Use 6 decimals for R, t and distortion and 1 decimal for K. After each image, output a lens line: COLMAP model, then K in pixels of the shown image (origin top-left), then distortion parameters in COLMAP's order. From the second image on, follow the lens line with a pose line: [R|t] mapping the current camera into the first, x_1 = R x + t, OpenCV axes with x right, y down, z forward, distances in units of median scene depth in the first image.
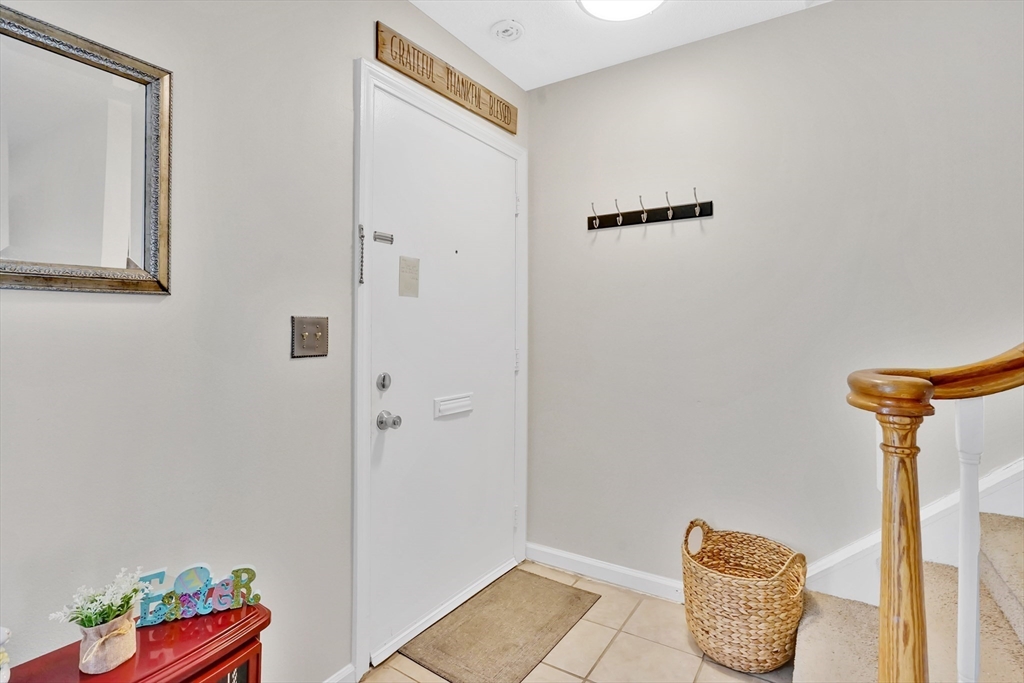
lens RADIAL K [[506.0, 0, 514.5], [0, 506.0, 321.2], [0, 0, 1]] dist [-0.055746, 0.023519]
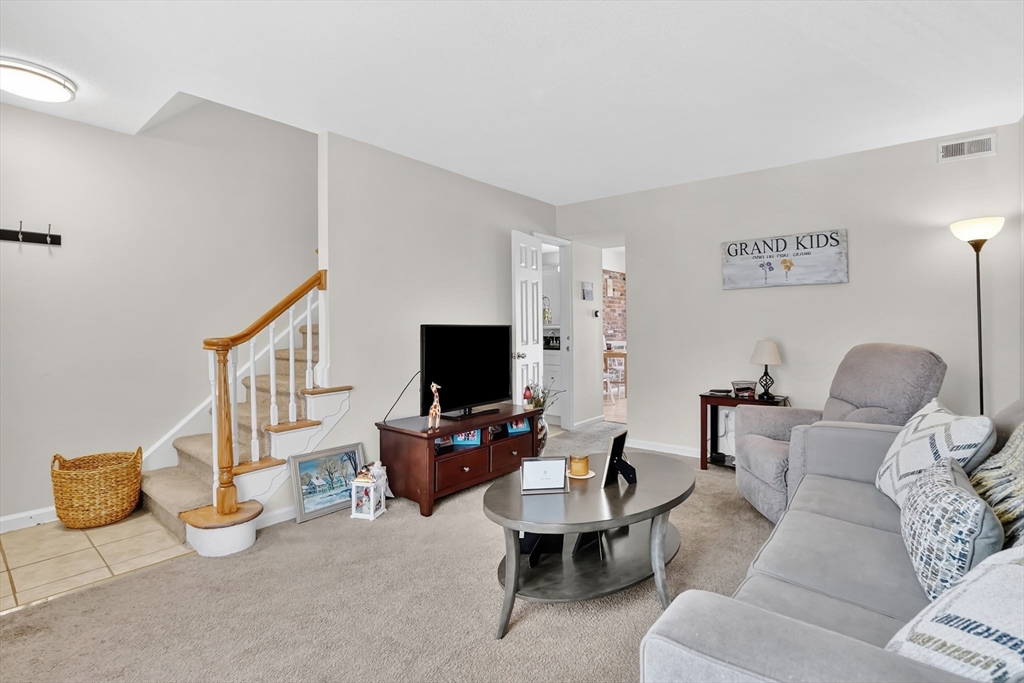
lens RADIAL K [[463.9, 0, 512.0], [0, 463.9, 341.5], [0, 0, 1]] dist [-0.027571, 0.000113]
pose [[0.147446, -0.034683, 0.988462, -0.823946], [-0.019367, 0.999092, 0.037945, -0.008567], [-0.988880, -0.024739, 0.146641, -0.567368]]
